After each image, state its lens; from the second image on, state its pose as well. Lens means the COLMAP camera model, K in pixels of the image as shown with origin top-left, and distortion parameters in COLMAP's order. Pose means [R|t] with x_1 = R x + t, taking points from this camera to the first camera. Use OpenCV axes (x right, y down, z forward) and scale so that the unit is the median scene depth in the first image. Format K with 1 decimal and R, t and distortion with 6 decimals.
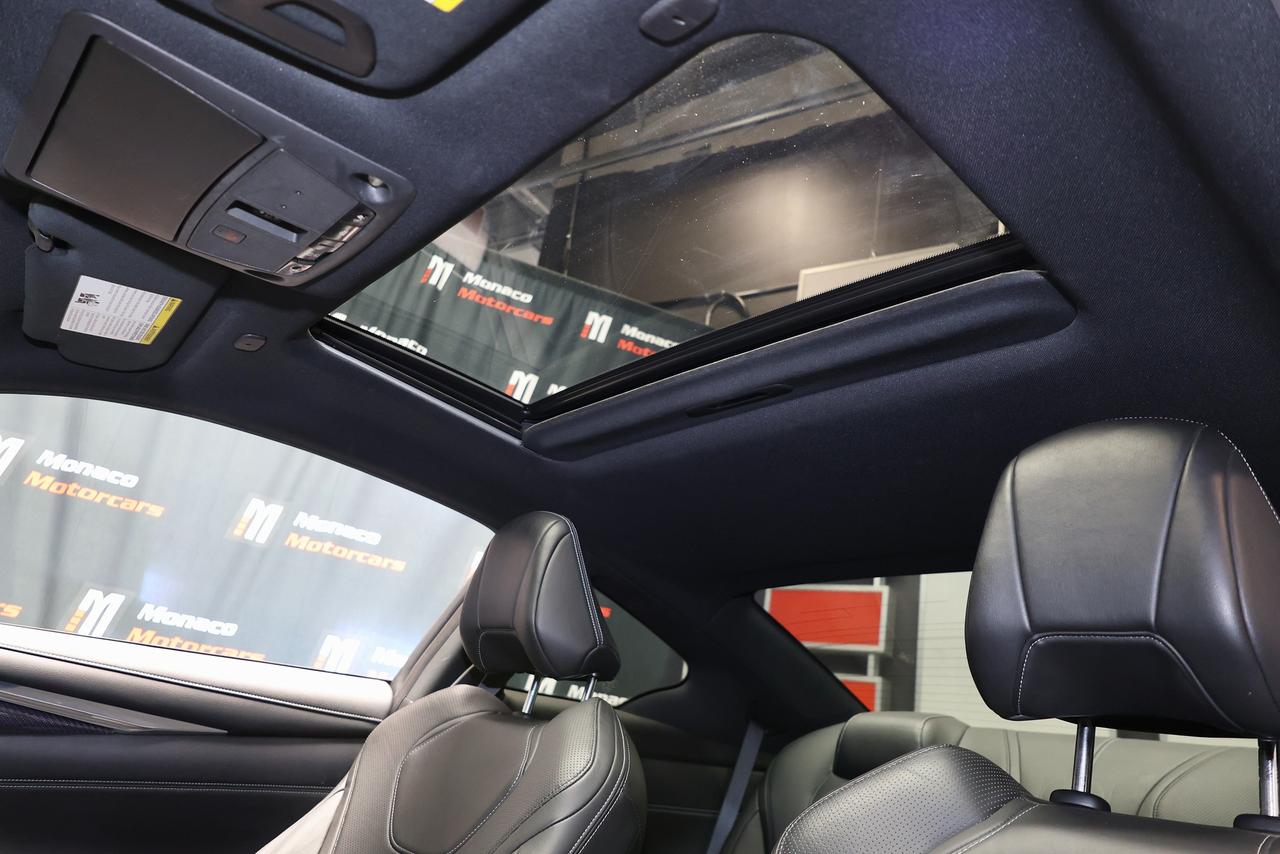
lens RADIAL K [[880.9, 0, 647.7], [0, 880.9, 426.4], [0, 0, 1]] dist [-0.022906, 0.007750]
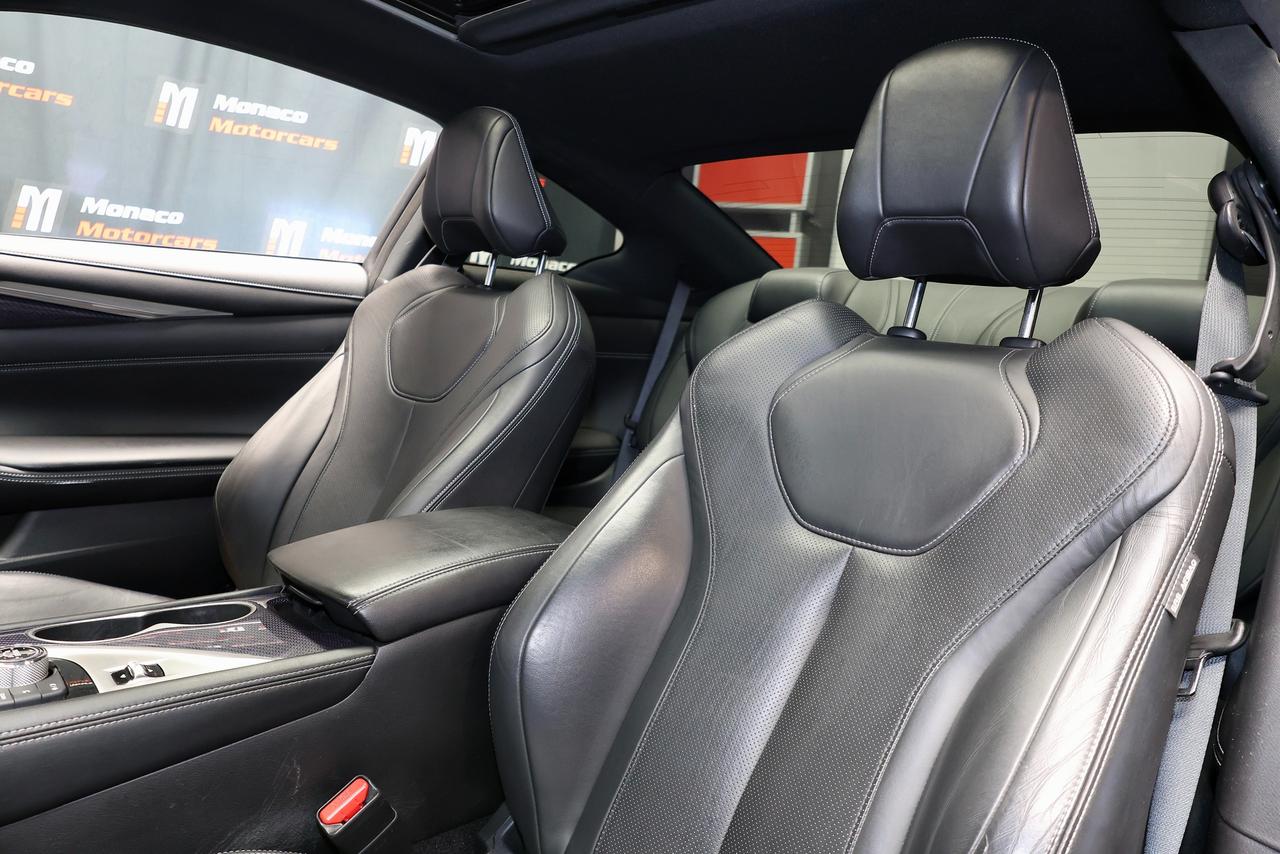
lens RADIAL K [[880.9, 0, 638.0], [0, 880.9, 420.7], [0, 0, 1]] dist [-0.022906, 0.007750]
pose [[0.997136, -0.055403, 0.051491, -0.008996], [0.025046, 0.884232, 0.466375, -0.058098], [-0.071368, -0.463750, 0.883087, -0.140035]]
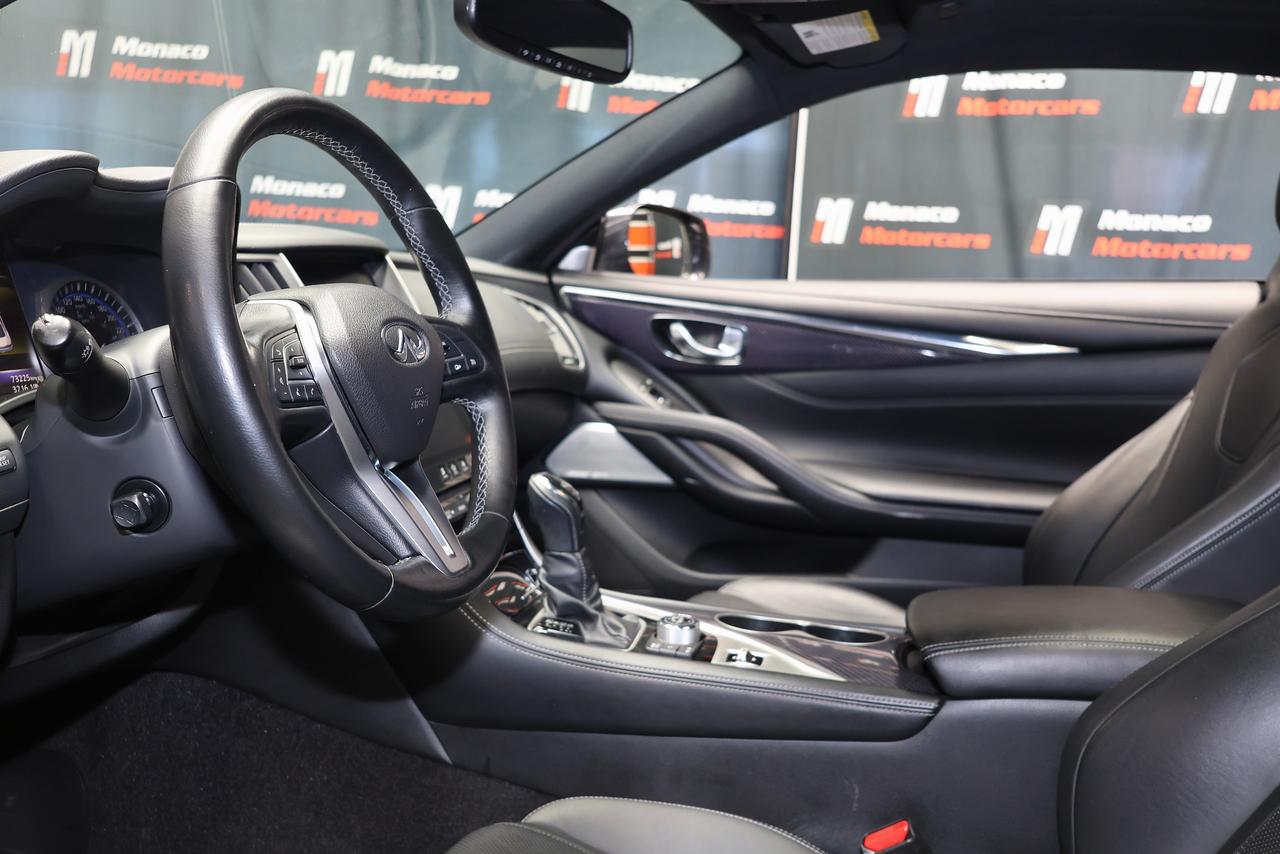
lens RADIAL K [[1140.9, 0, 586.8], [0, 1140.9, 413.3], [0, 0, 1]] dist [-0.001966, -0.021637]
pose [[0.514731, -0.017670, -0.857170, 0.386426], [0.354349, 0.914783, 0.193929, -0.058131], [0.780698, -0.403558, 0.477128, -0.146820]]
